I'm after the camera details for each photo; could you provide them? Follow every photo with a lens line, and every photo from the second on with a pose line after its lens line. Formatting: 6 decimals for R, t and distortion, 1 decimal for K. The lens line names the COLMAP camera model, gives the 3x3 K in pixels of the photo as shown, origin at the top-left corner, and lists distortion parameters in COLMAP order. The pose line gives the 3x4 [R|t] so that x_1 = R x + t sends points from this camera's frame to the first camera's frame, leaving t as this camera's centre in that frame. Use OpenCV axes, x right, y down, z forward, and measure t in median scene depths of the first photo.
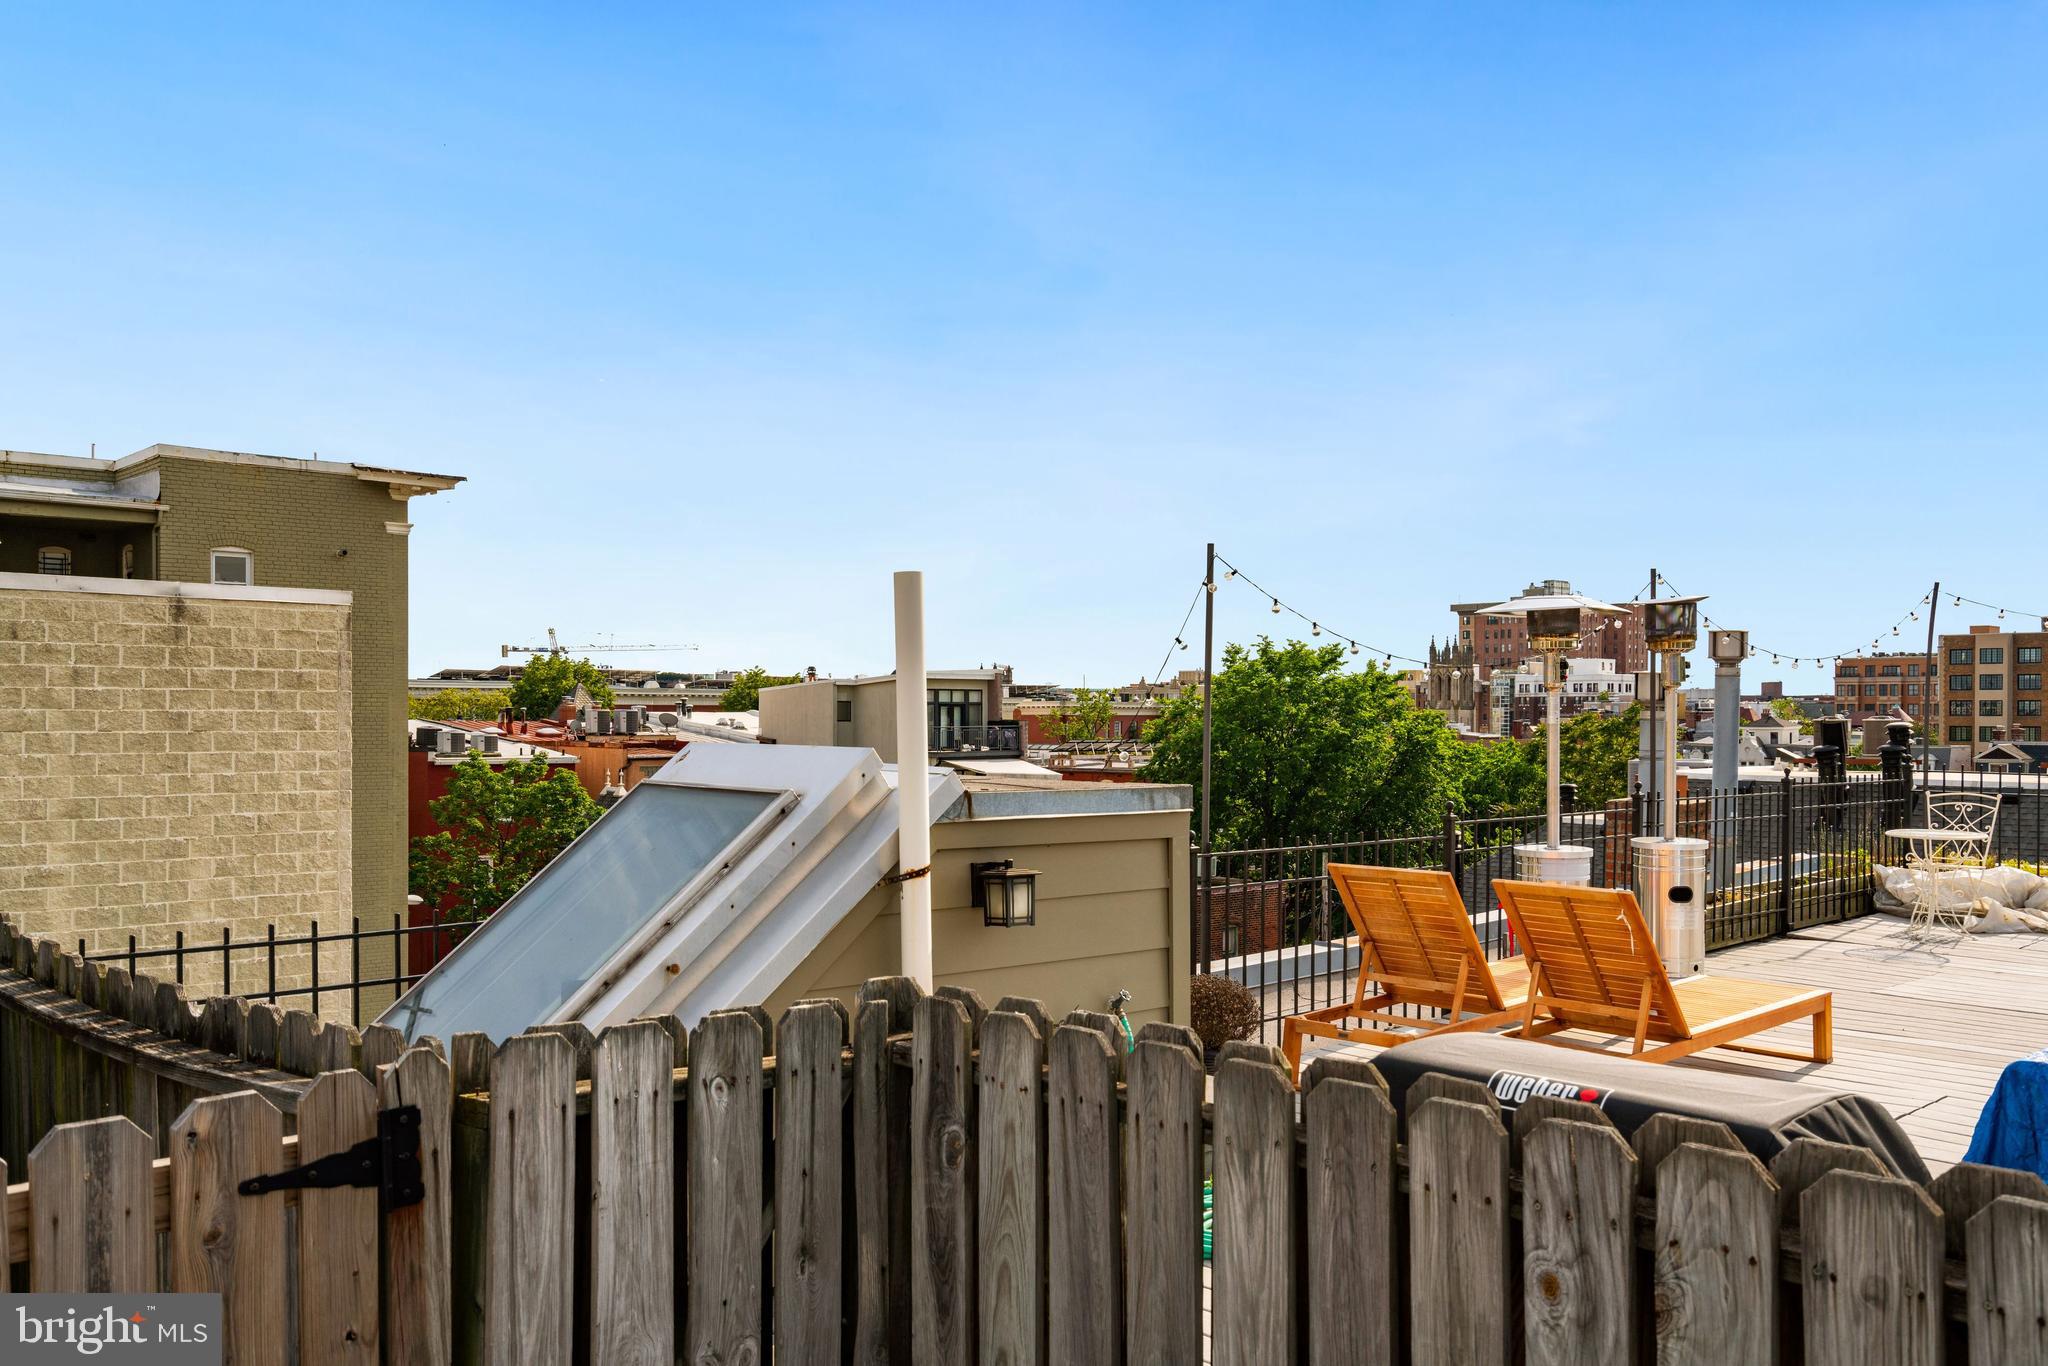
lens RADIAL K [[1758.3, 0, 1024.9], [0, 1758.3, 715.0], [0, 0, 1]] dist [0.010148, 0.001473]
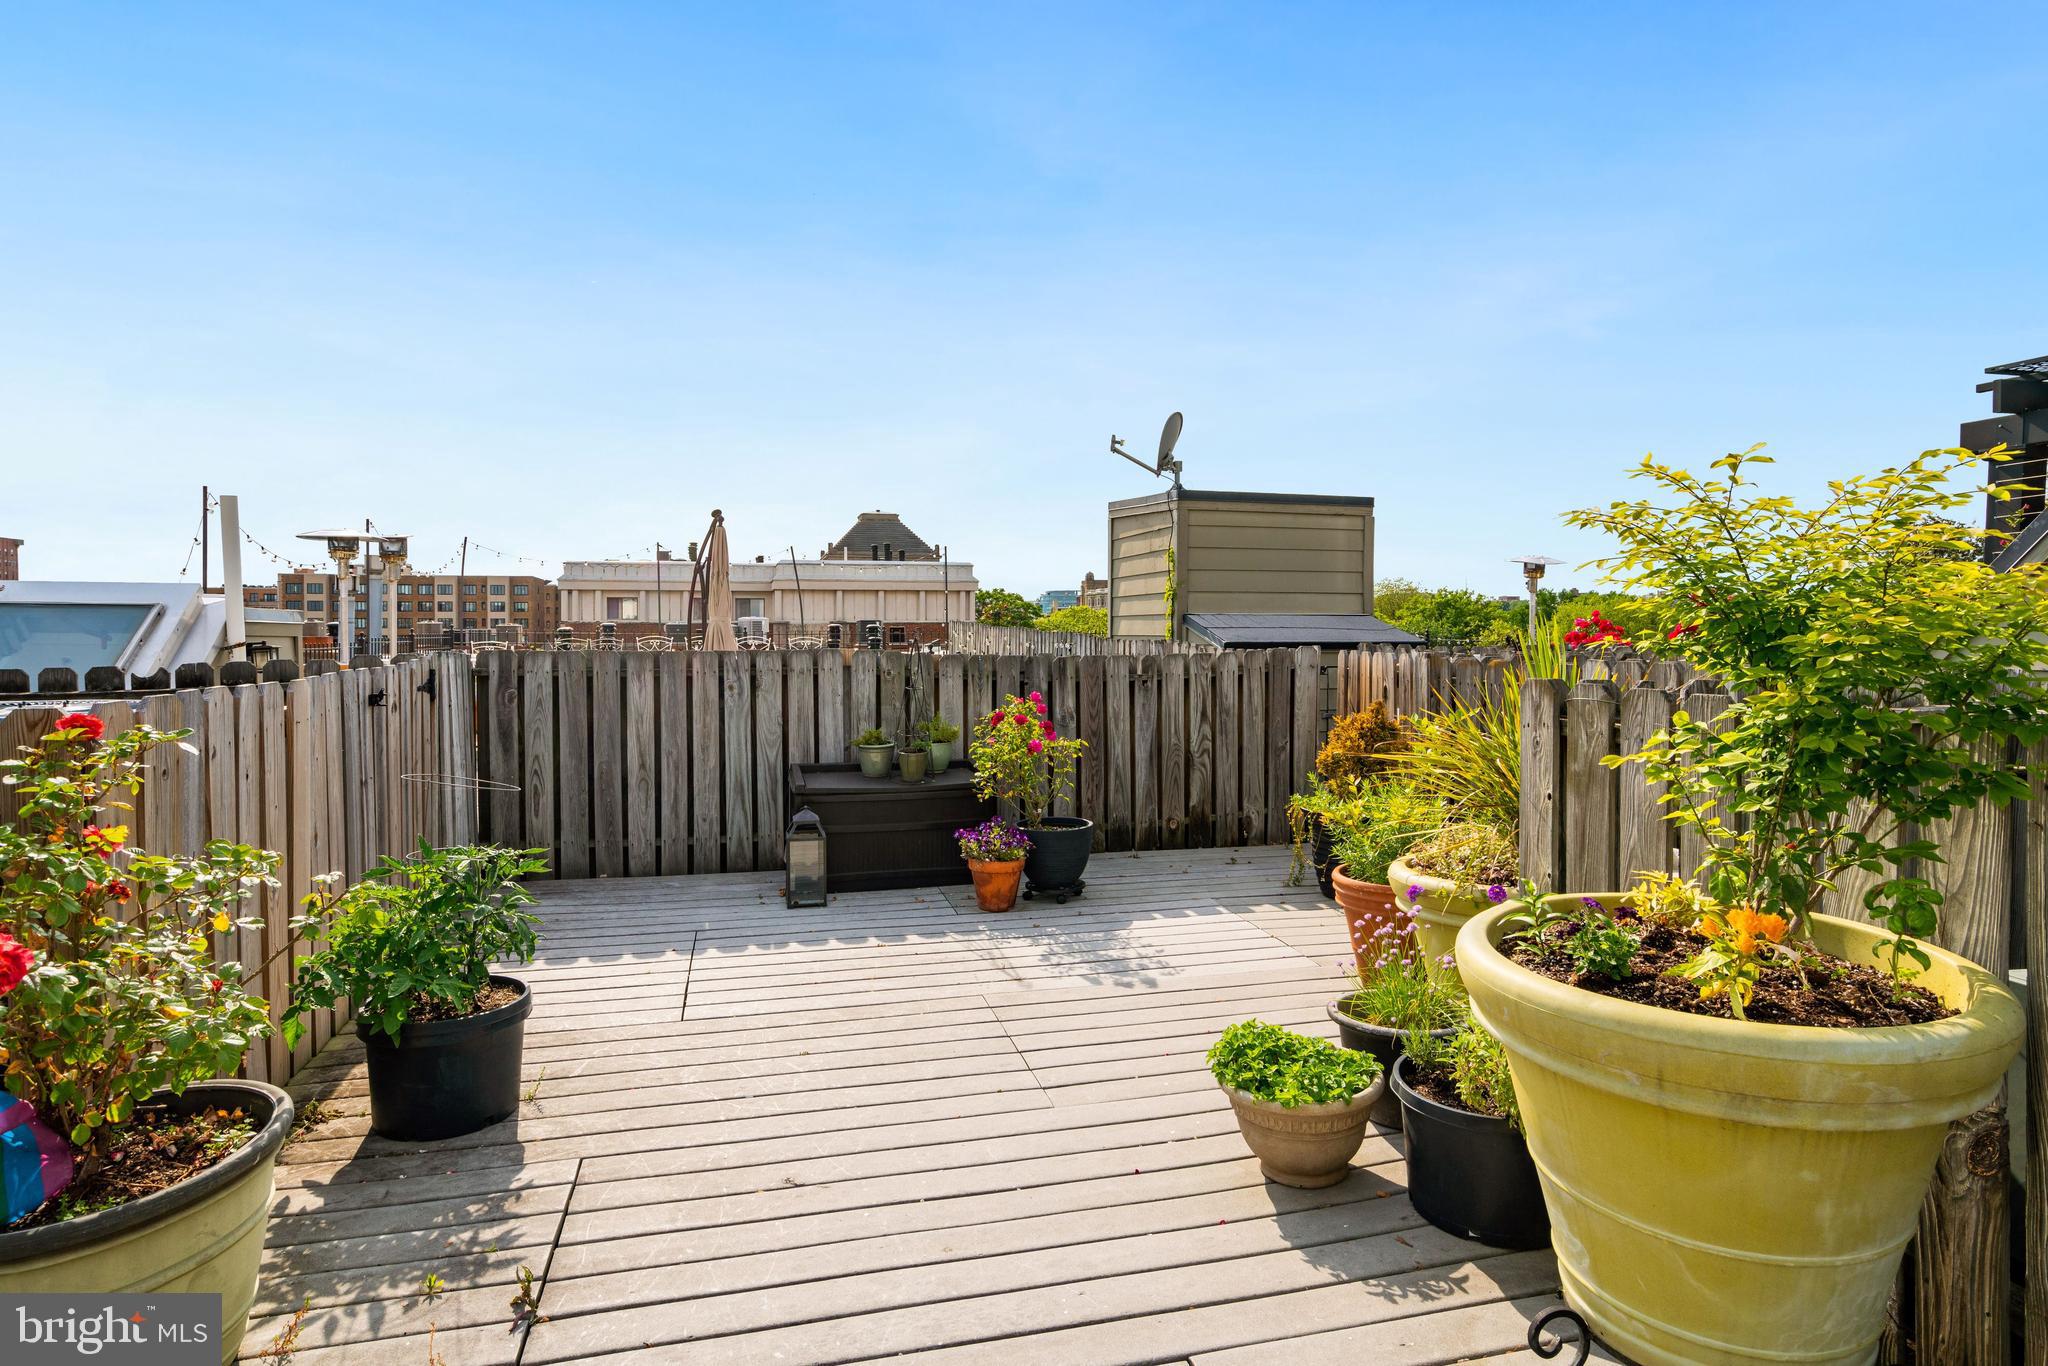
lens RADIAL K [[1145.2, 0, 1021.8], [0, 1145.2, 656.0], [0, 0, 1]] dist [-0.002805, 0.000465]
pose [[0.483390, -0.023988, 0.875076, -0.242623], [0.003784, 0.999672, 0.025313, 0.022533], [-0.875397, -0.008924, 0.483323, -0.134356]]
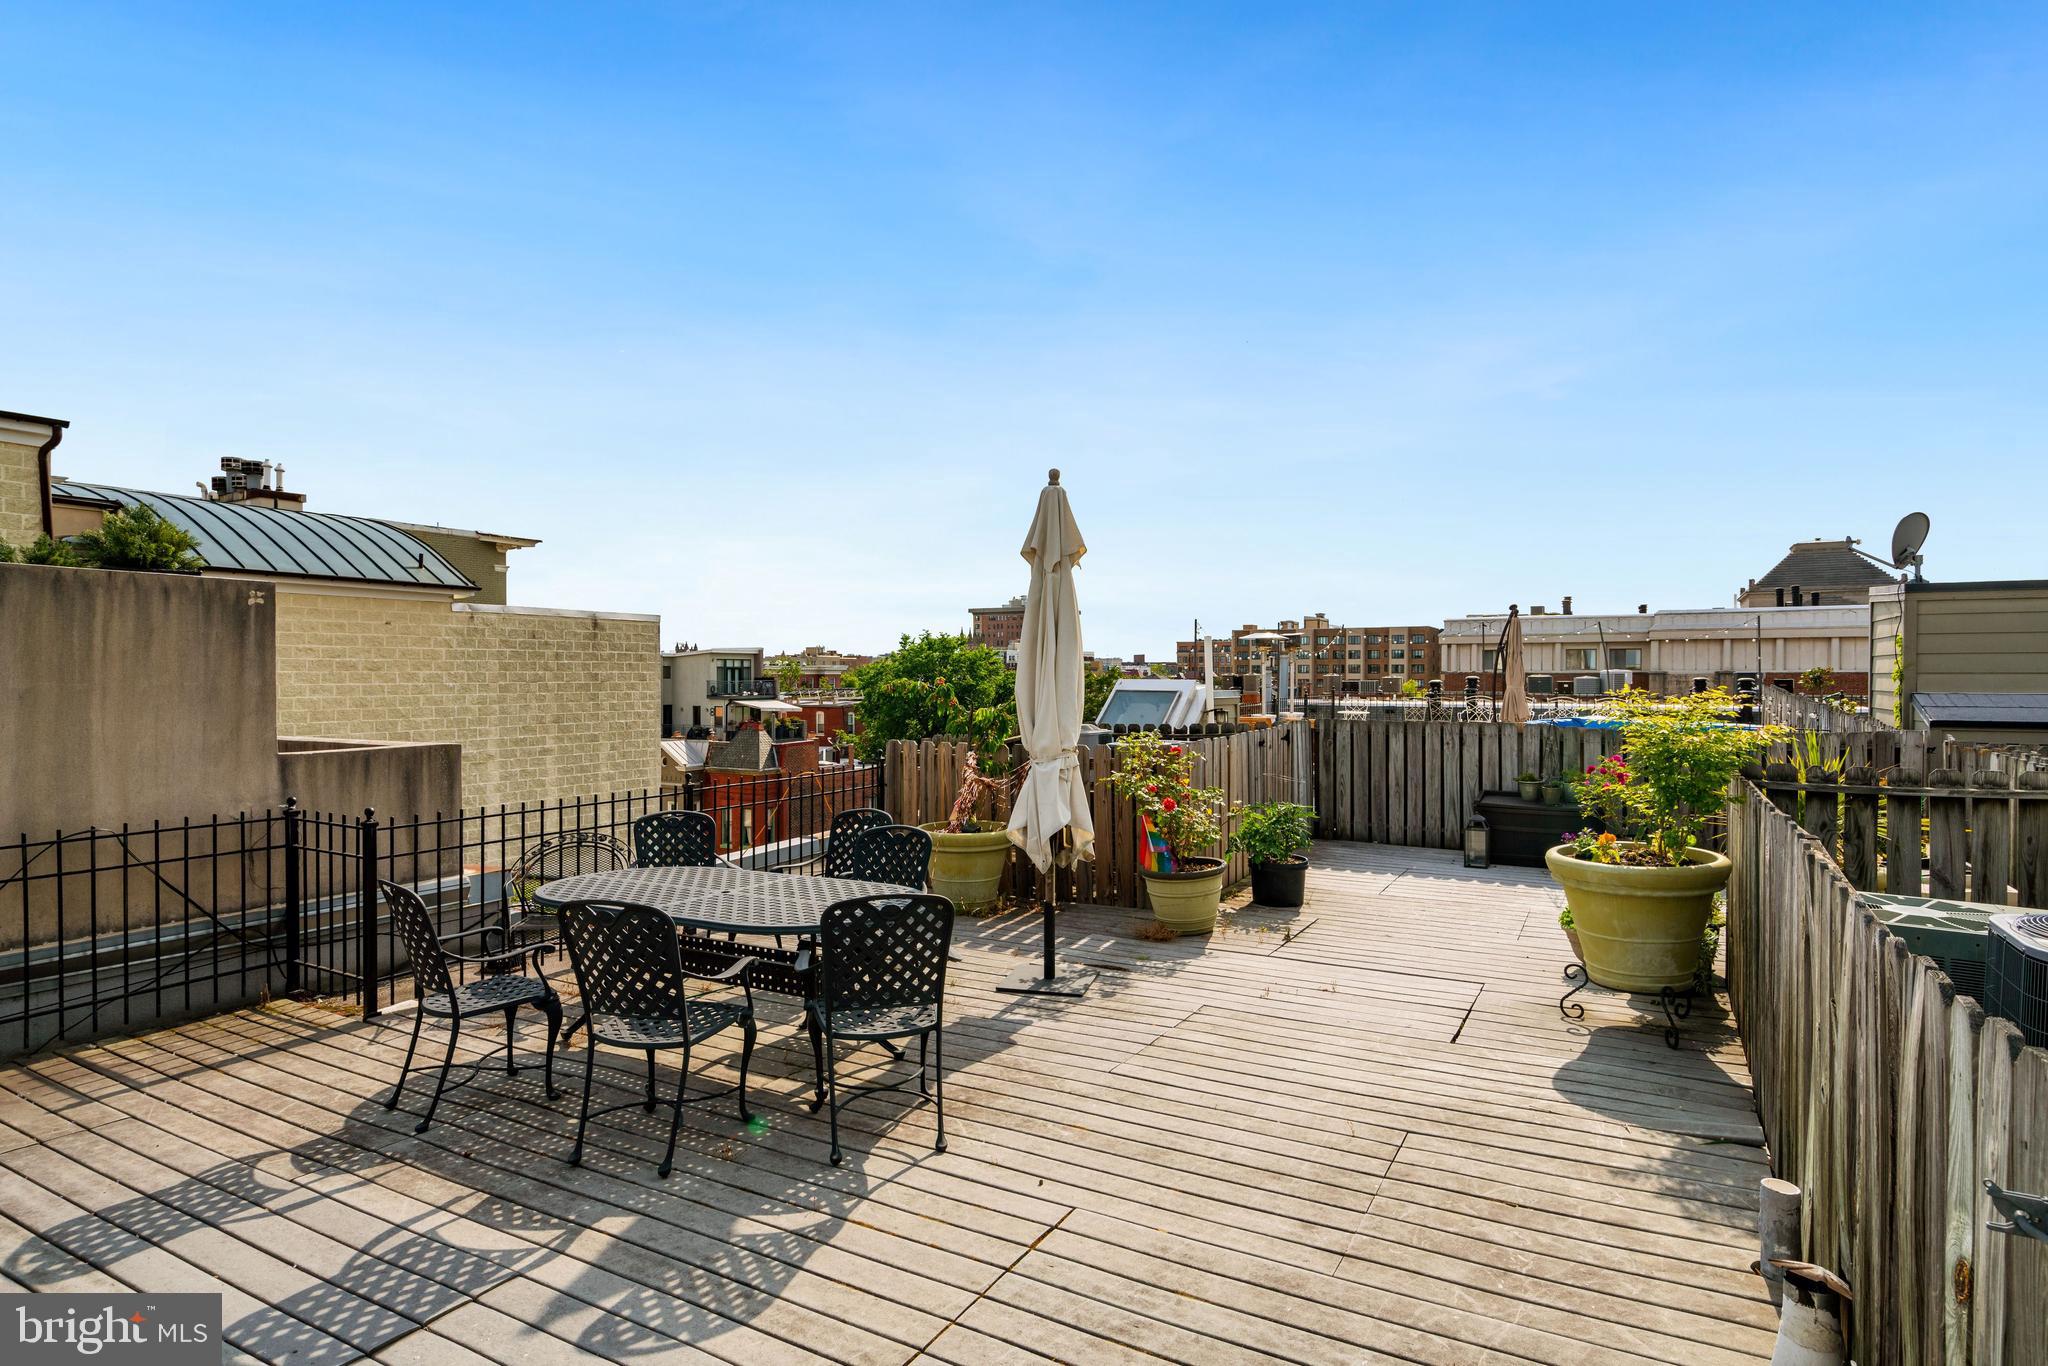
lens RADIAL K [[1085.8, 0, 1024.0], [0, 1085.8, 683.0], [0, 0, 1]] dist [-0.000651, -0.000528]
pose [[0.954771, -0.006256, 0.297277, -0.377193], [0.003798, 0.999954, 0.008845, 0.001026], [-0.297319, -0.007316, 0.954750, -0.391023]]
